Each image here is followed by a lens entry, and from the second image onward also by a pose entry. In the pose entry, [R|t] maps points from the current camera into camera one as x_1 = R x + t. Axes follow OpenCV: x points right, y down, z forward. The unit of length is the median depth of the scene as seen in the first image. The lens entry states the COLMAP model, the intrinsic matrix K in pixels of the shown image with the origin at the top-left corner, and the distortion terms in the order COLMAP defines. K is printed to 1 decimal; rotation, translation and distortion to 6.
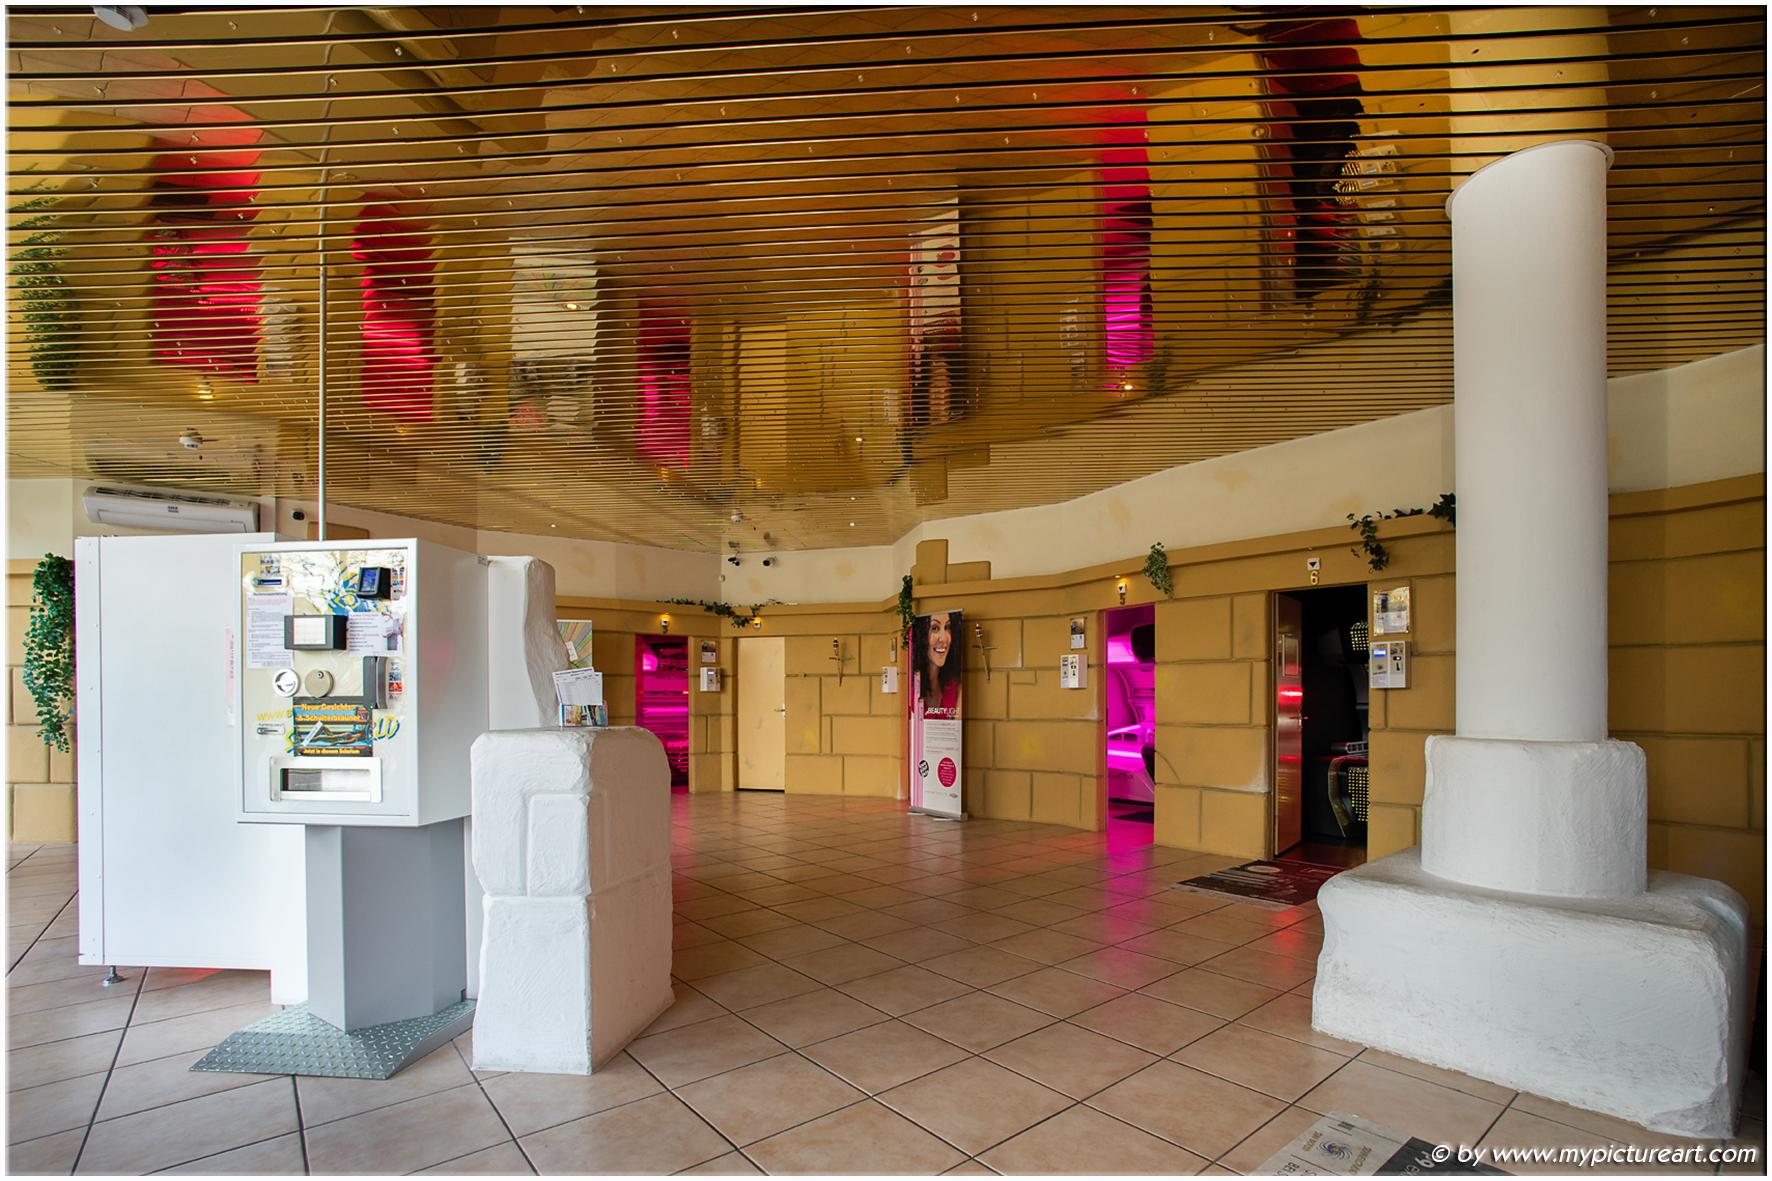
lens RADIAL K [[922.2, 0, 913.8], [0, 922.2, 693.4], [0, 0, 1]] dist [0.006706, 0.000406]
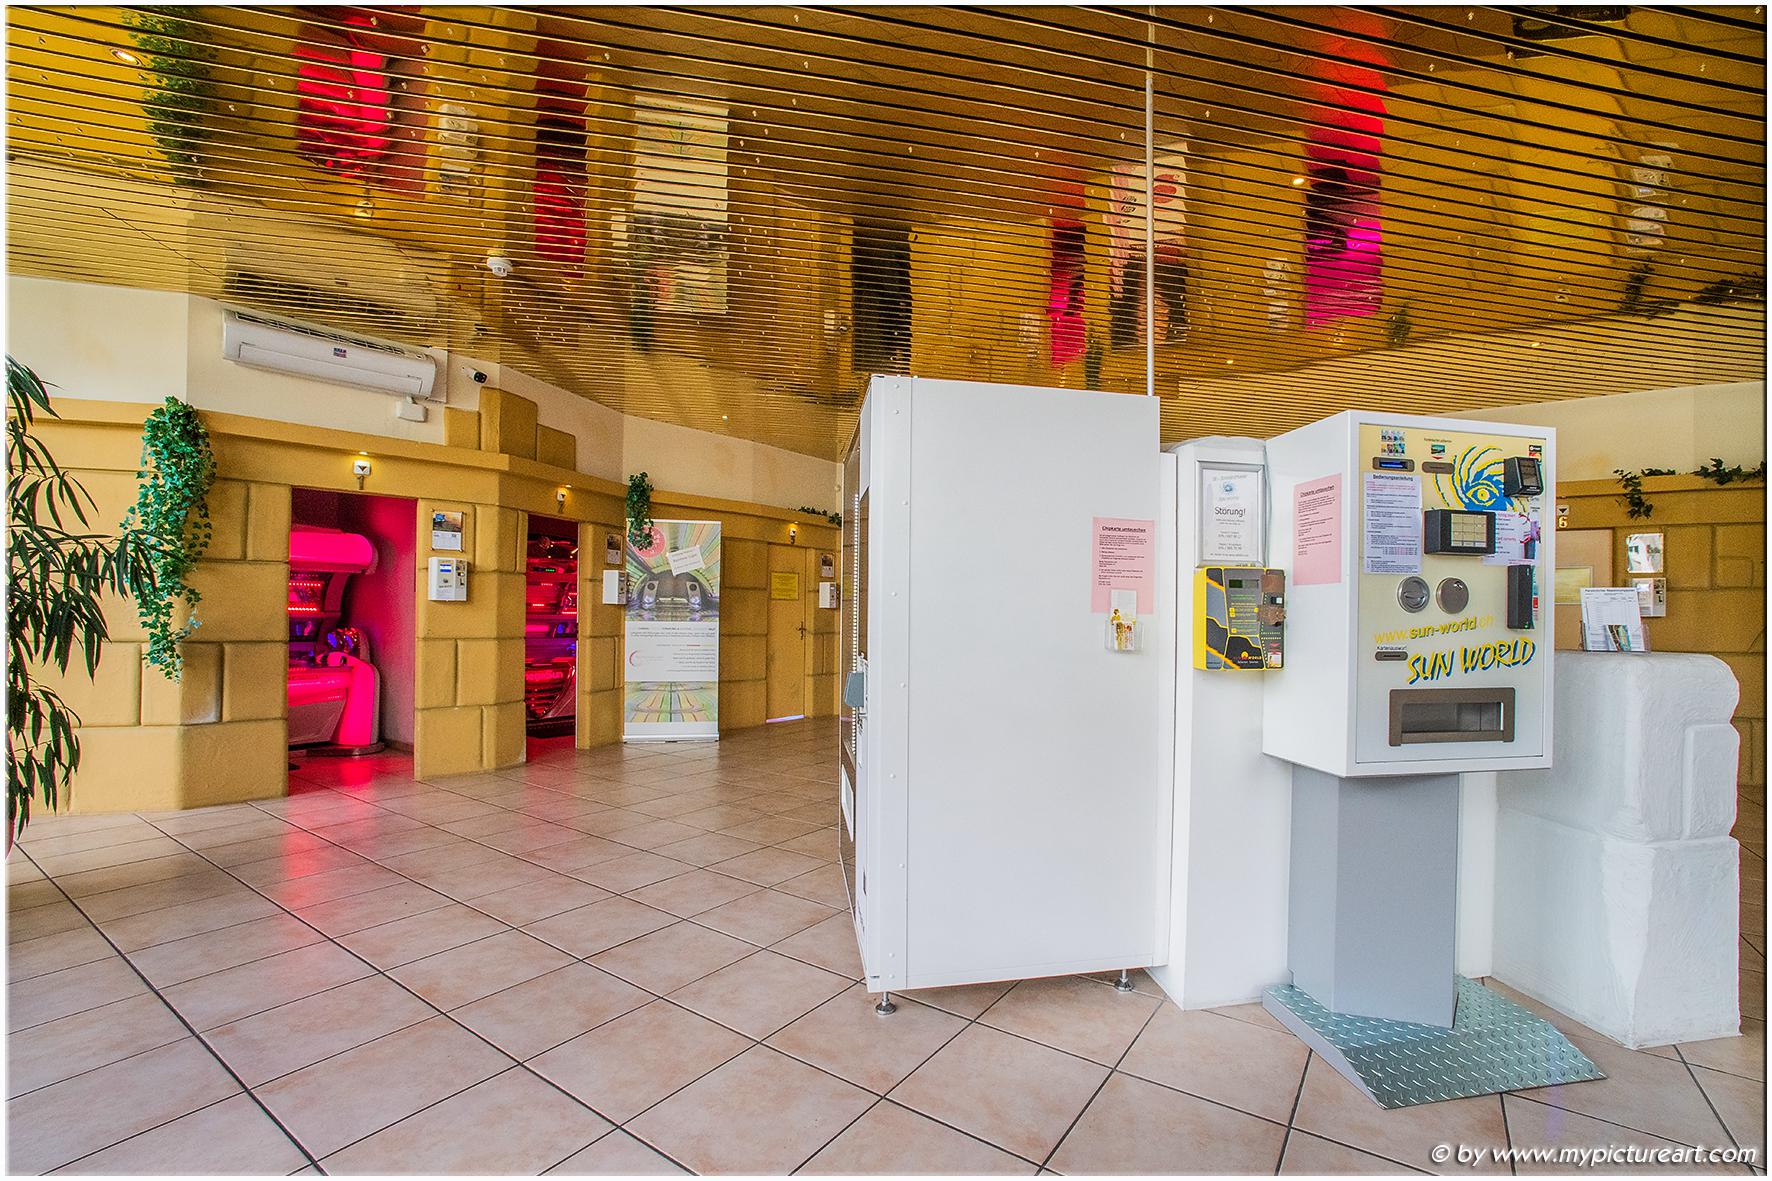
lens RADIAL K [[883.8, 0, 957.4], [0, 883.8, 608.3], [0, 0, 1]] dist [-0.003737, 0.000394]
pose [[0.945627, 0.017712, 0.324770, -0.582734], [-0.015403, 0.999835, -0.009679, 0.005948], [-0.324887, 0.004150, 0.945744, 0.177131]]
